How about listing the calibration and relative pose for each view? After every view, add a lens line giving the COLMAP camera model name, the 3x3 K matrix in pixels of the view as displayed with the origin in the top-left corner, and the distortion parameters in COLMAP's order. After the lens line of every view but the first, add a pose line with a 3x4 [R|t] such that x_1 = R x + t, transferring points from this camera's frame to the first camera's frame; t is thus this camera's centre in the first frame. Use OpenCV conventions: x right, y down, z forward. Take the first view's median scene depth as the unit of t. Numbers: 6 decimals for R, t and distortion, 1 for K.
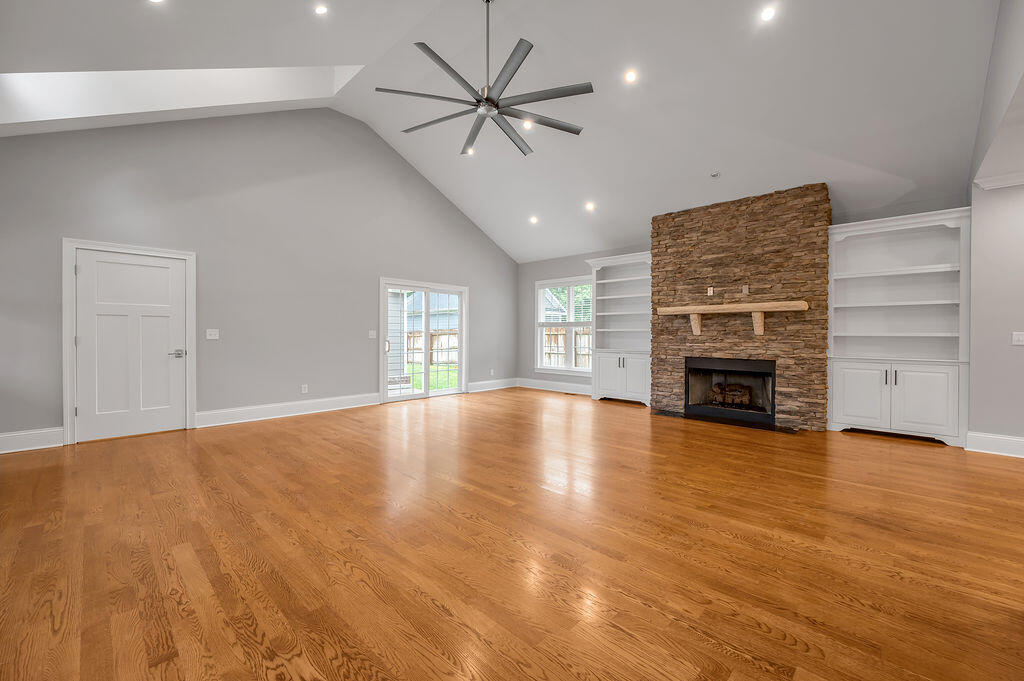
lens RADIAL K [[414.6, 0, 512.3], [0, 414.6, 335.6], [0, 0, 1]] dist [-0.004224, -0.000026]
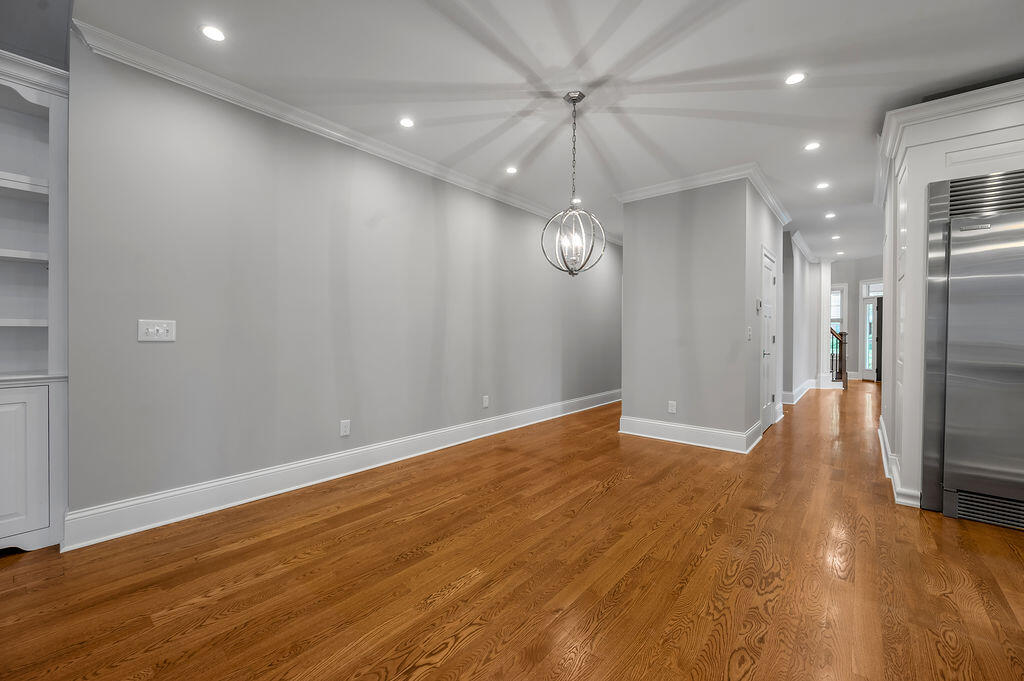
lens RADIAL K [[414.6, 0, 507.0], [0, 414.6, 334.9], [0, 0, 1]] dist [-0.004224, -0.000026]
pose [[-0.053058, -0.012480, 0.998513, 0.386348], [-0.003465, 0.999918, 0.012313, 0.002452], [-0.998585, -0.002807, -0.053097, 0.327440]]
